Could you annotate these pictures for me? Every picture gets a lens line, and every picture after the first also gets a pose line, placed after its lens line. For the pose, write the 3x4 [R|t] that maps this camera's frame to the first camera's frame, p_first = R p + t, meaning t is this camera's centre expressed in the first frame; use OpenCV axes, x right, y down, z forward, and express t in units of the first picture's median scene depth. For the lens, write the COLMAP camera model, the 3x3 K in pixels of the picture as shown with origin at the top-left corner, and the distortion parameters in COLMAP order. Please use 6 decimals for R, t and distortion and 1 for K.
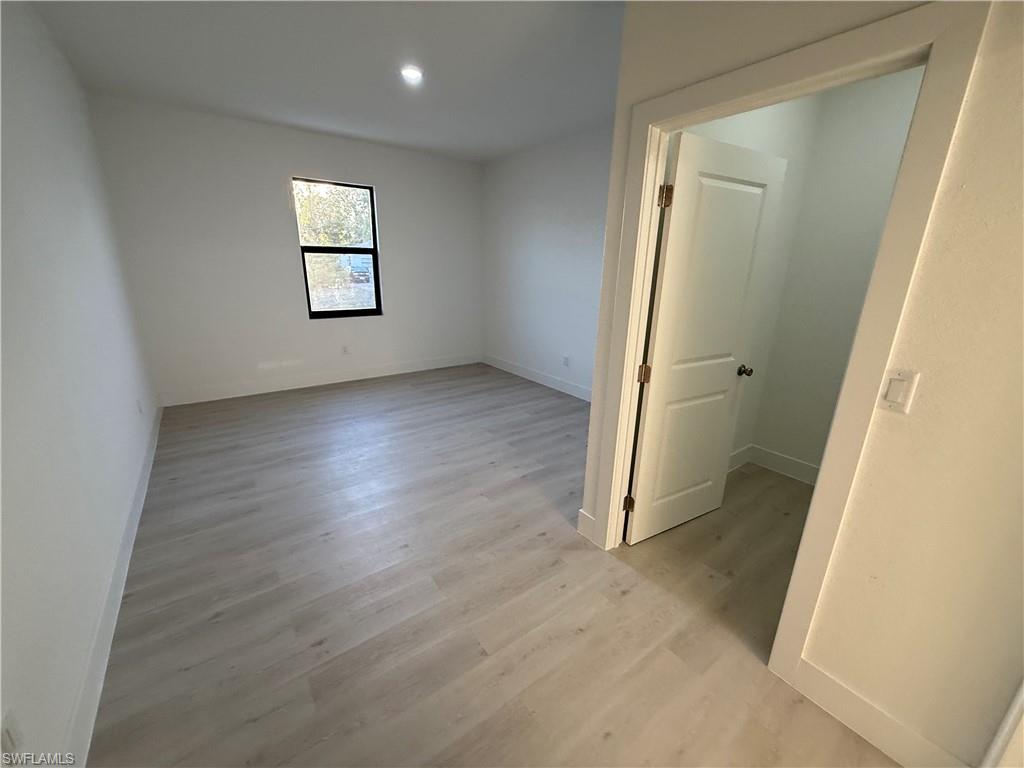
lens RADIAL K [[409.3, 0, 510.9], [0, 409.3, 383.5], [0, 0, 1]] dist [0.000107, -0.000337]
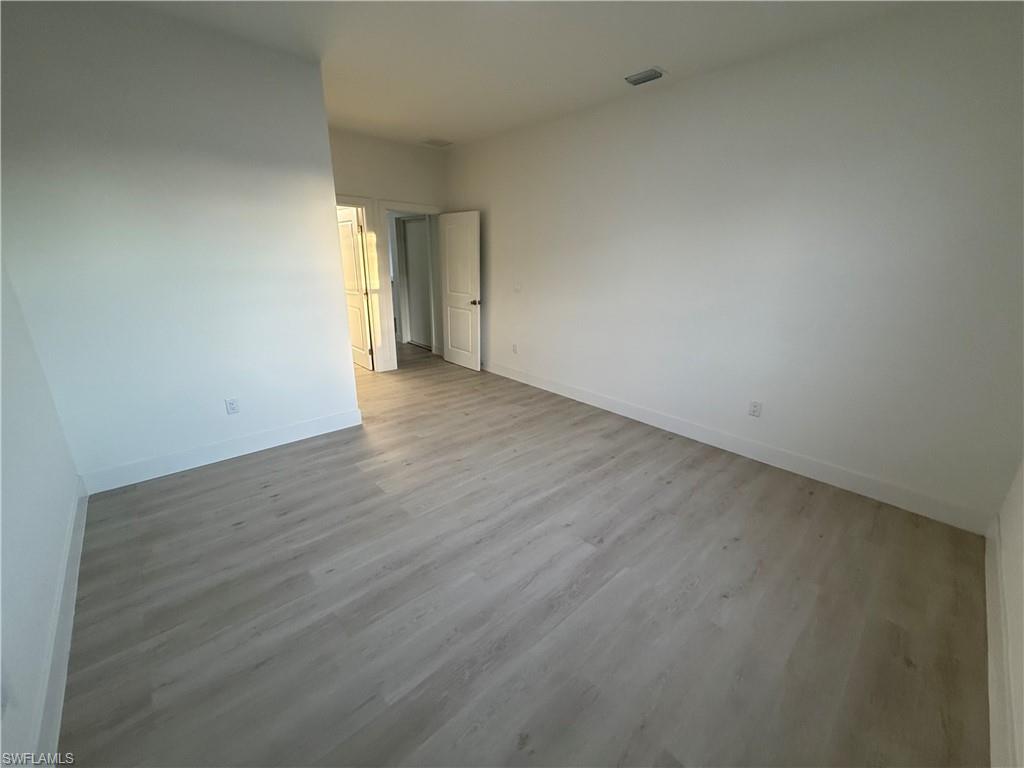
lens RADIAL K [[409.3, 0, 511.5], [0, 409.3, 383.8], [0, 0, 1]] dist [0.000107, -0.000337]
pose [[-0.994135, 0.000132, -0.108142, -0.154438], [-0.059887, 0.831990, 0.551549, -0.435672], [0.090046, 0.554791, -0.827103, 1.453176]]
